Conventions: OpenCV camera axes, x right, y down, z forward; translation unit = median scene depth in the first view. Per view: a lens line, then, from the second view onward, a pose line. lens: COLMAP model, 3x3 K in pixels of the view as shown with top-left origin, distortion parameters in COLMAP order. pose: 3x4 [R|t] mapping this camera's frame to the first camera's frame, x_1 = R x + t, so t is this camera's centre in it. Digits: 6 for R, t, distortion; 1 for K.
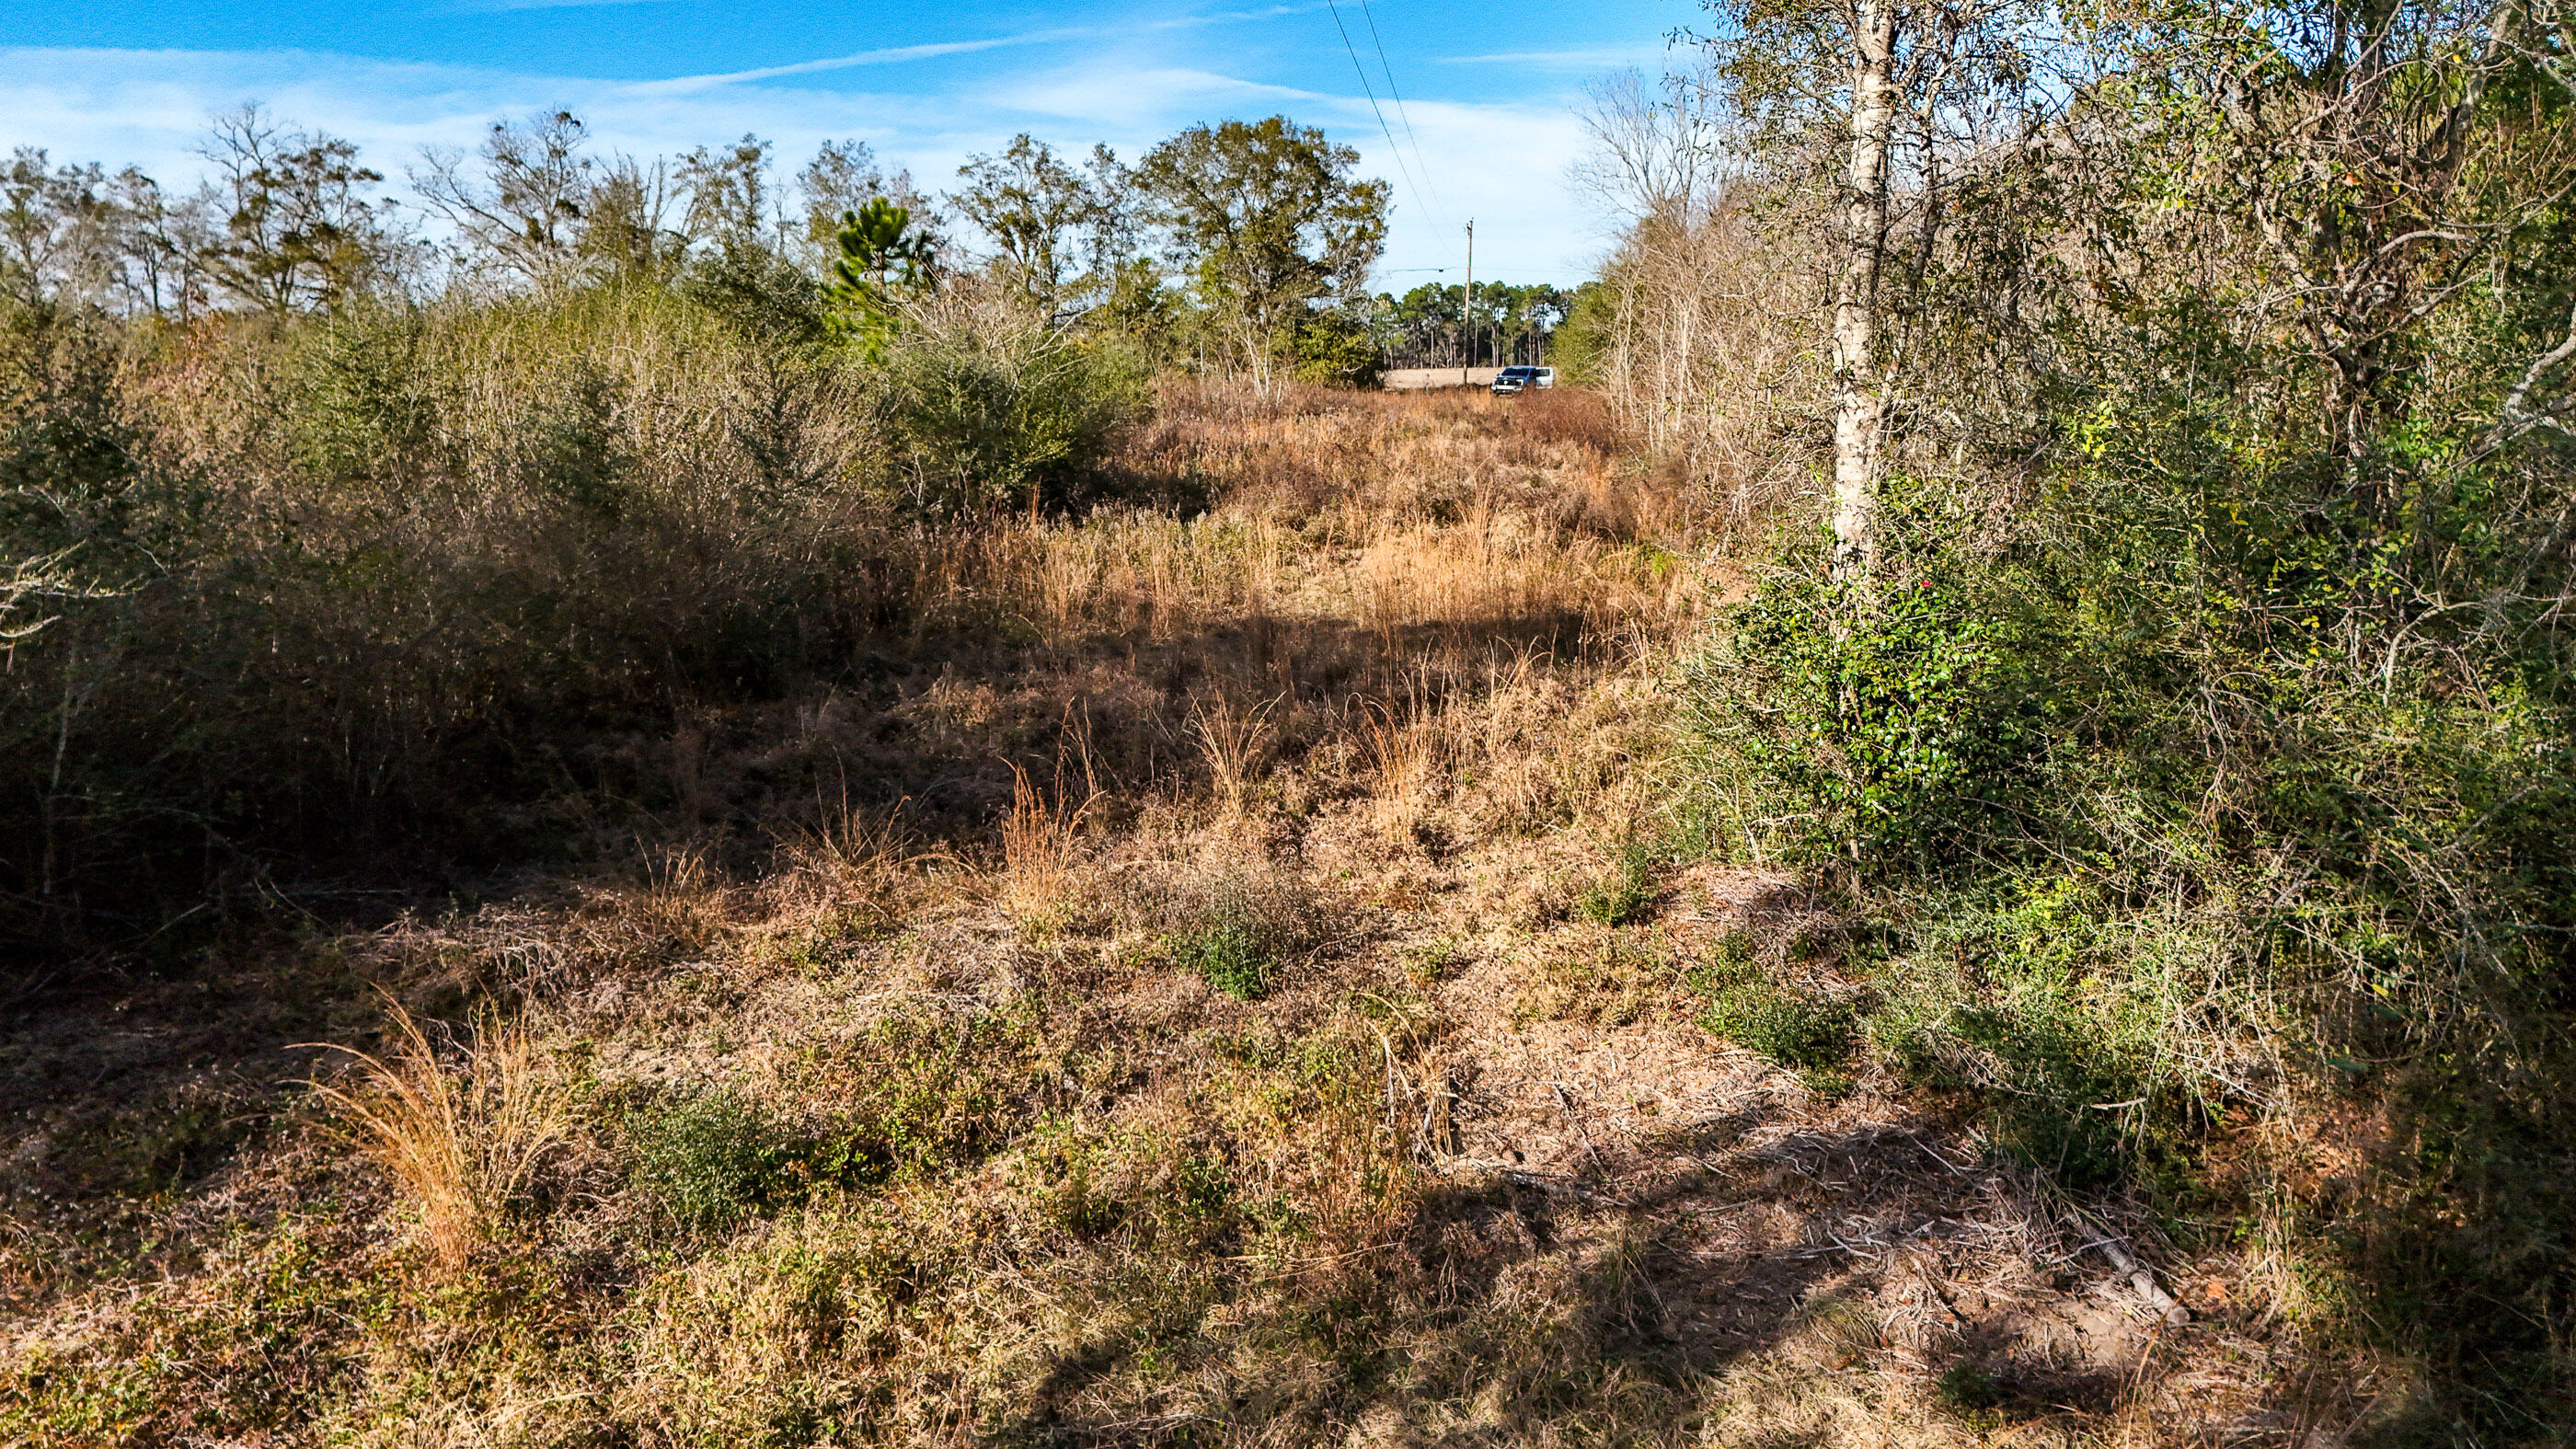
lens RADIAL K [[1888.3, 0, 1288.0], [0, 1888.3, 724.5], [0, 0, 1]] dist [0.078652, -0.072267]
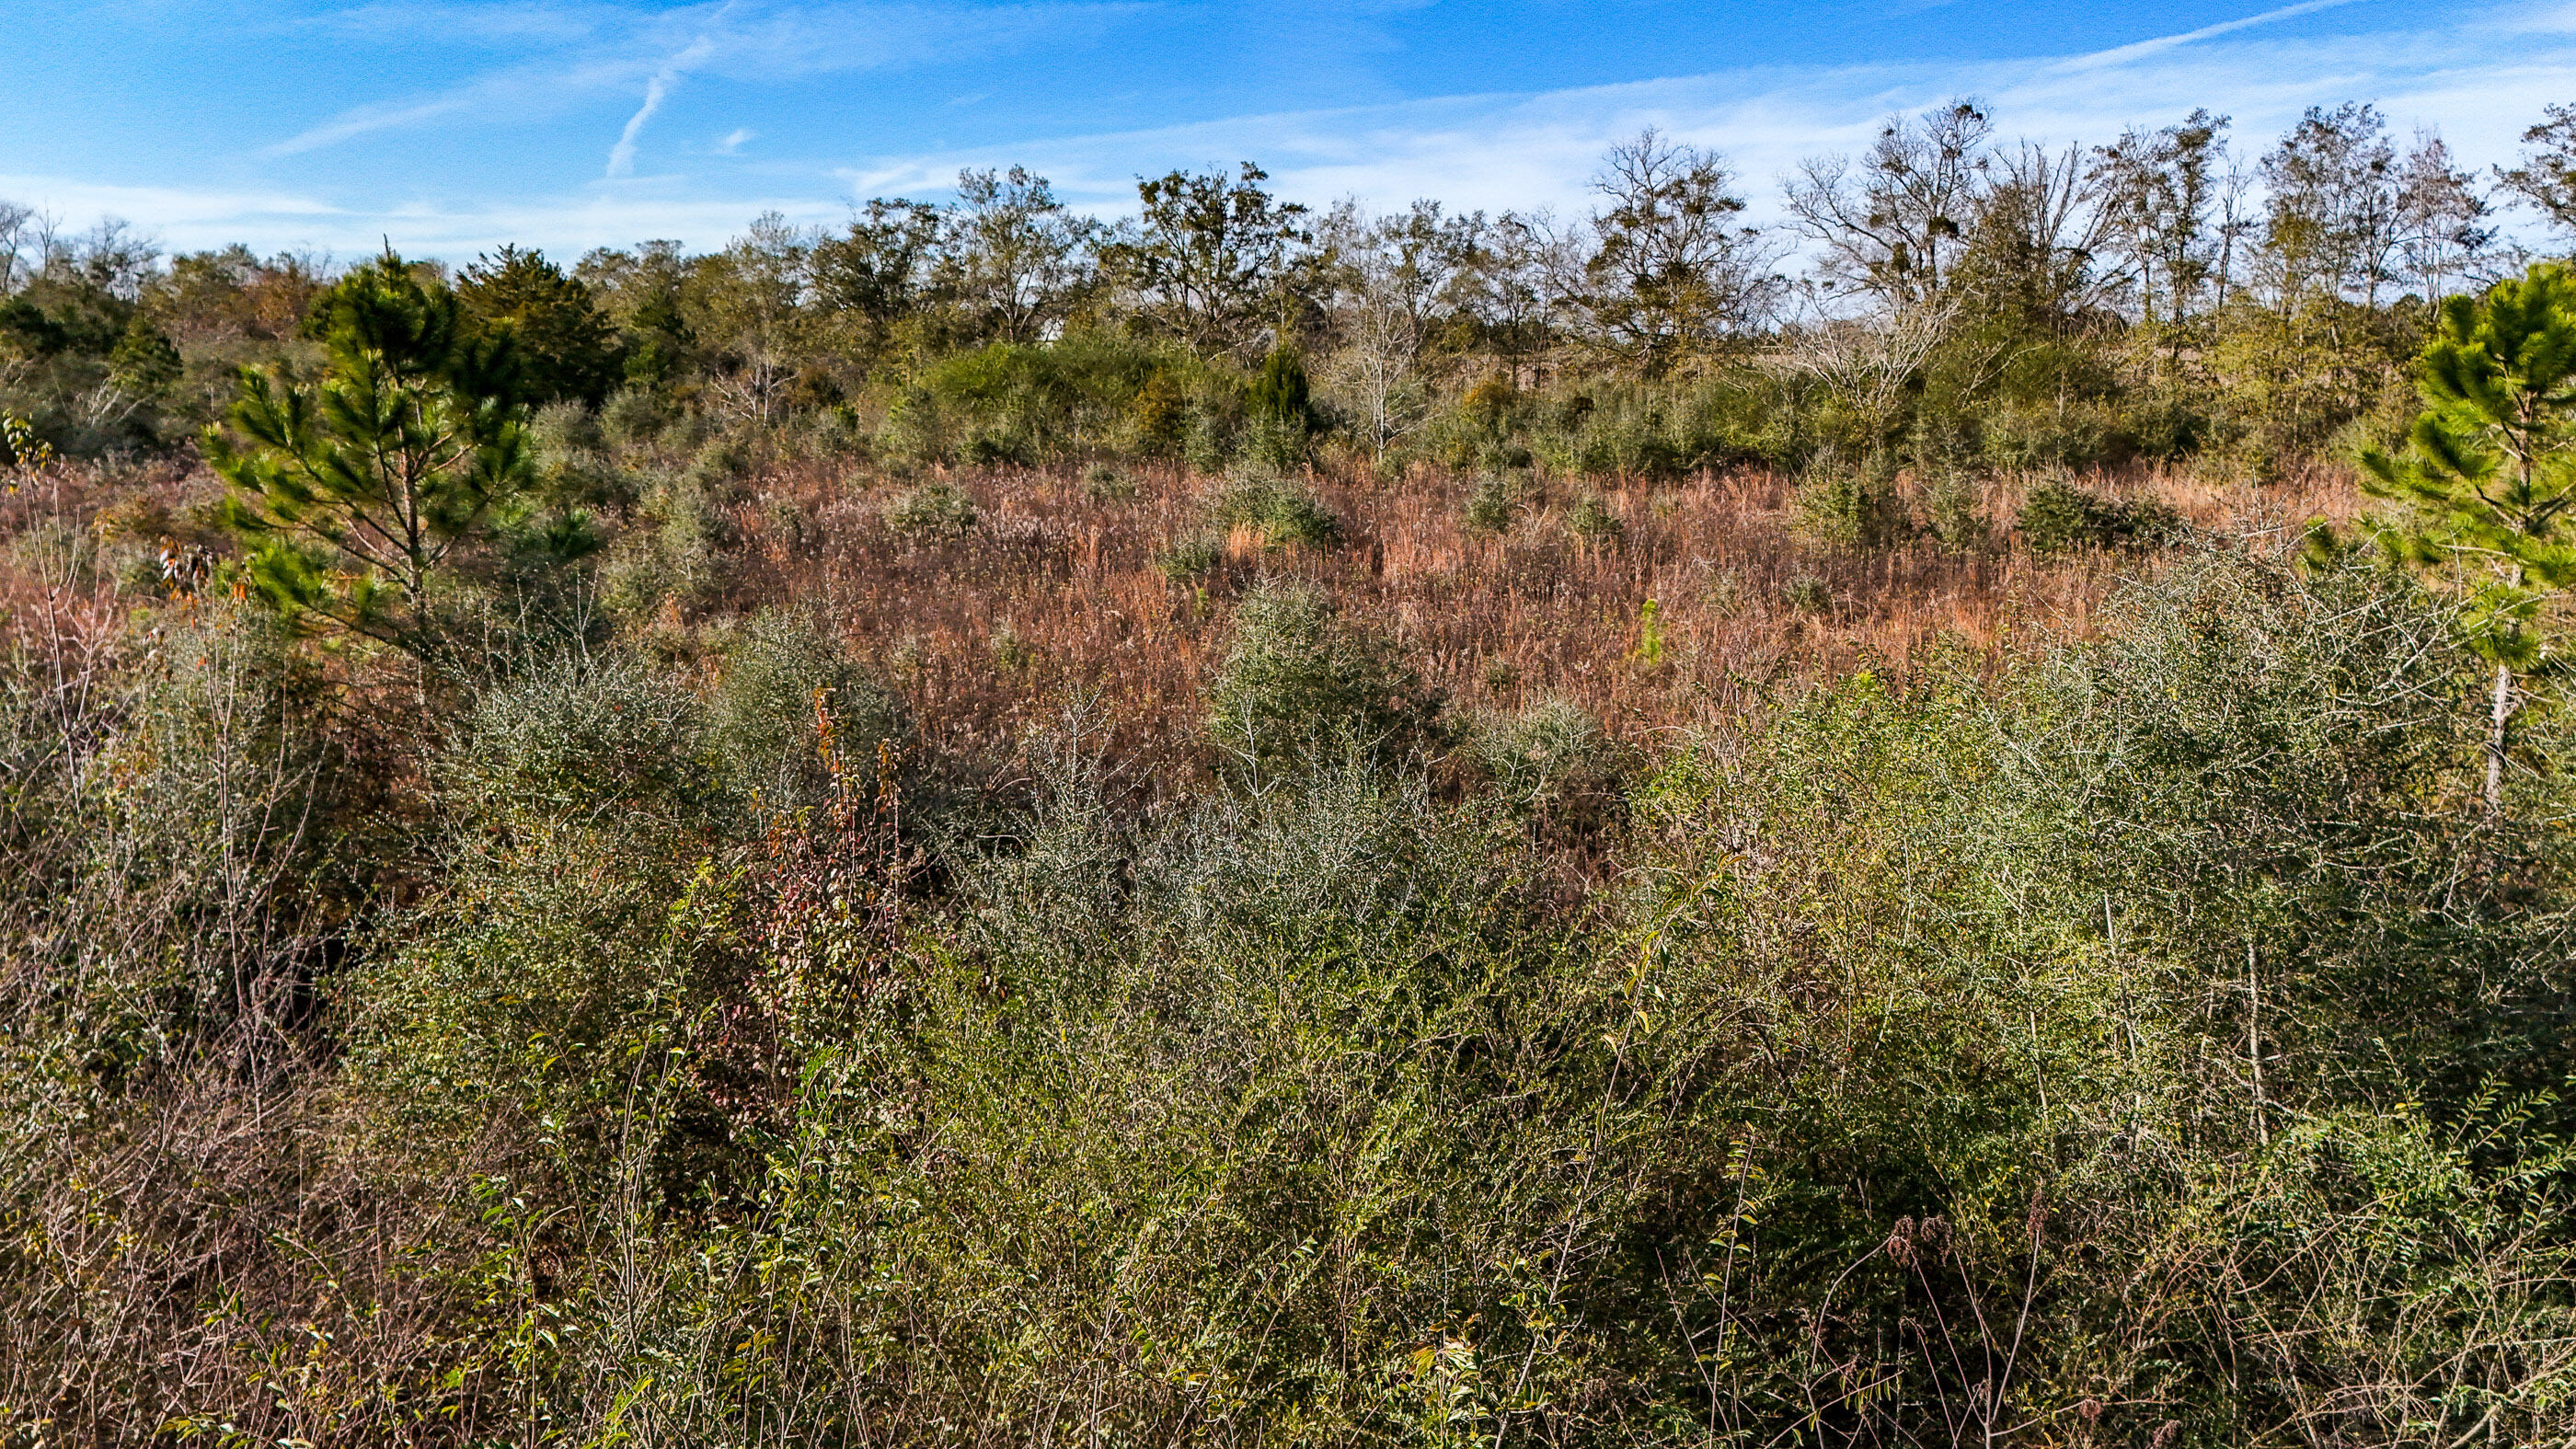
lens RADIAL K [[1888.3, 0, 1288.0], [0, 1888.3, 724.5], [0, 0, 1]] dist [0.078652, -0.072267]
pose [[0.774100, 0.108191, -0.623750, -0.061052], [-0.103263, 0.993671, 0.044200, -0.065032], [0.624585, 0.030196, 0.780373, 0.192358]]
